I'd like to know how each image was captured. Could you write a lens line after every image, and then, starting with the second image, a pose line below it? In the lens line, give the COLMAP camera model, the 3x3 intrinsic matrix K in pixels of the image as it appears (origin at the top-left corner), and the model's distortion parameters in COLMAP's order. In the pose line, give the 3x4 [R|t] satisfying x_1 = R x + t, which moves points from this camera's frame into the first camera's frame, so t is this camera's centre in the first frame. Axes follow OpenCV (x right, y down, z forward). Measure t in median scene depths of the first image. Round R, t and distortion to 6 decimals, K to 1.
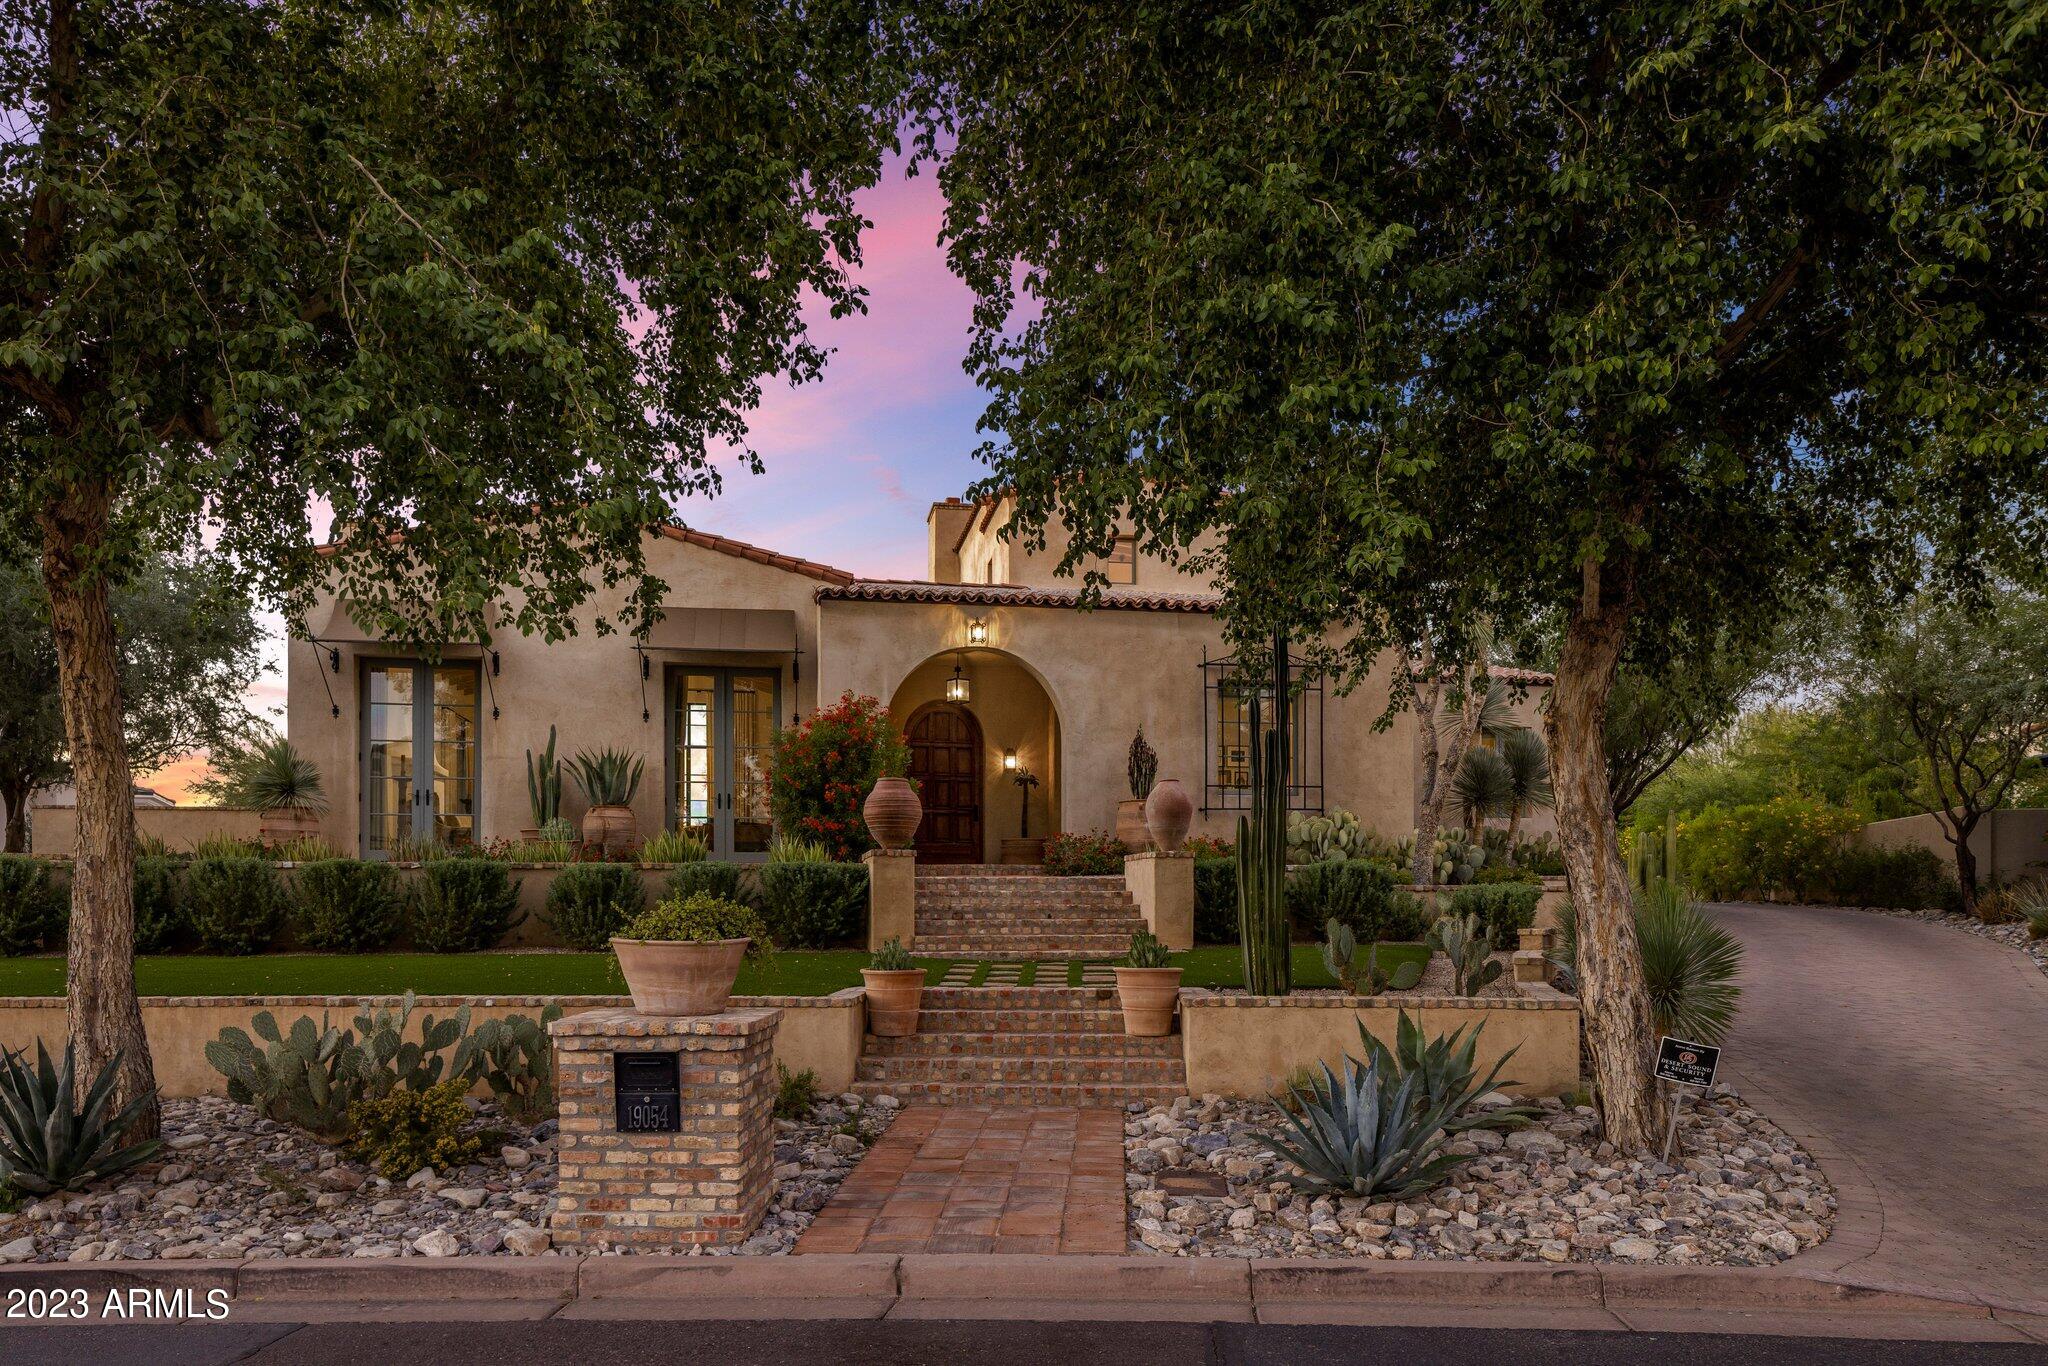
lens RADIAL K [[1352.1, 0, 1023.0], [0, 1352.1, 688.8], [0, 0, 1]] dist [-0.005890, -0.000733]
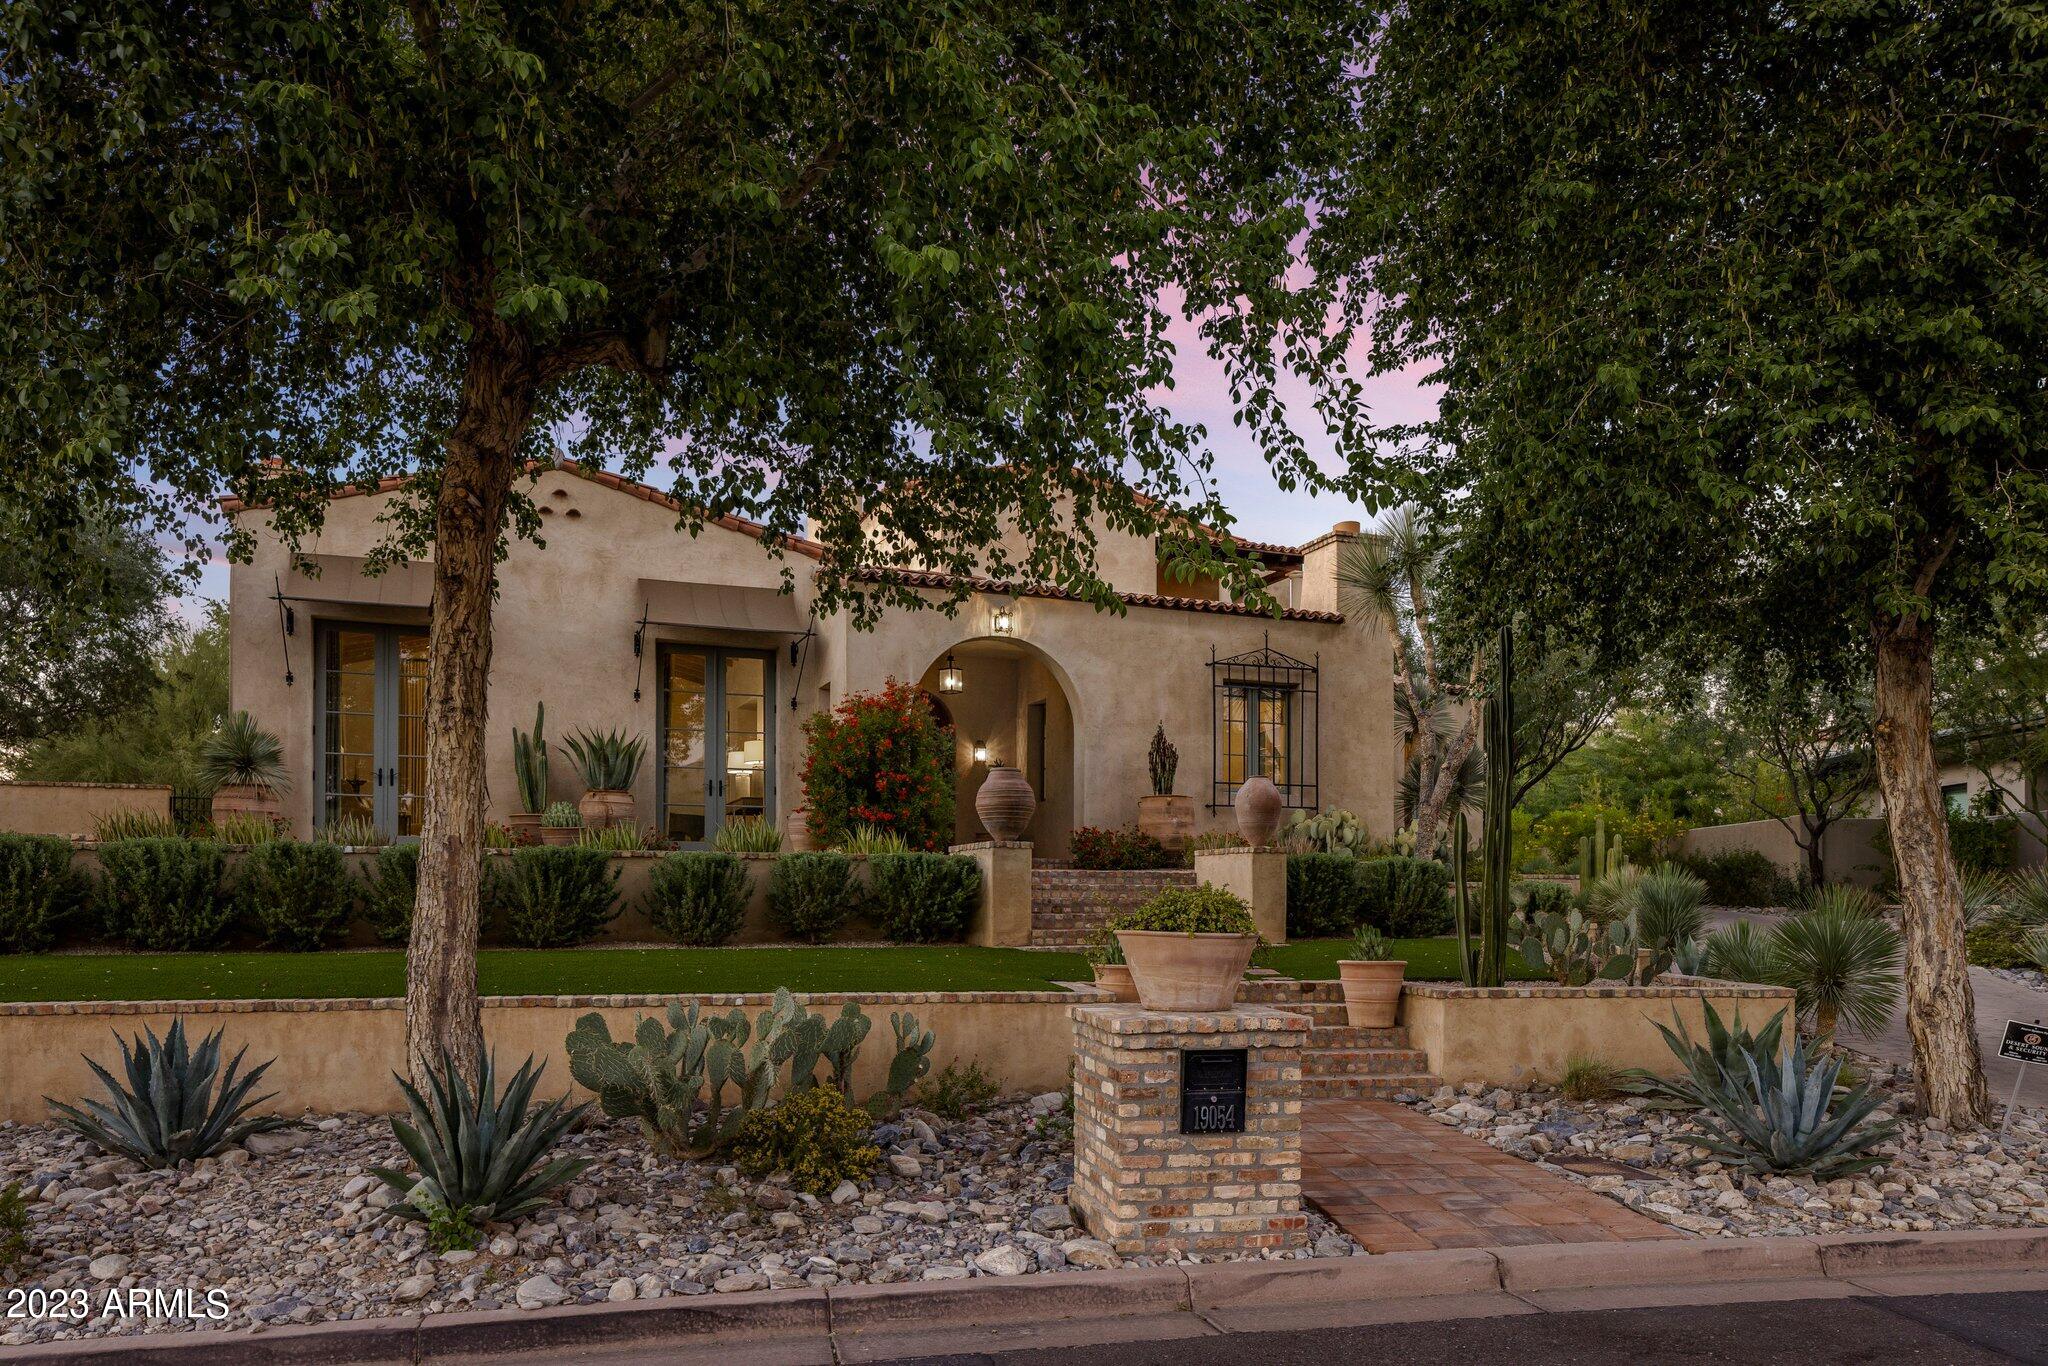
lens RADIAL K [[1352.1, 0, 1019.8], [0, 1352.1, 691.9], [0, 0, 1]] dist [-0.005890, -0.000733]
pose [[0.980134, 0.035177, 0.195193, -0.533006], [-0.036257, 0.999341, 0.001960, 0.017011], [-0.194995, -0.008998, 0.980763, 0.081017]]
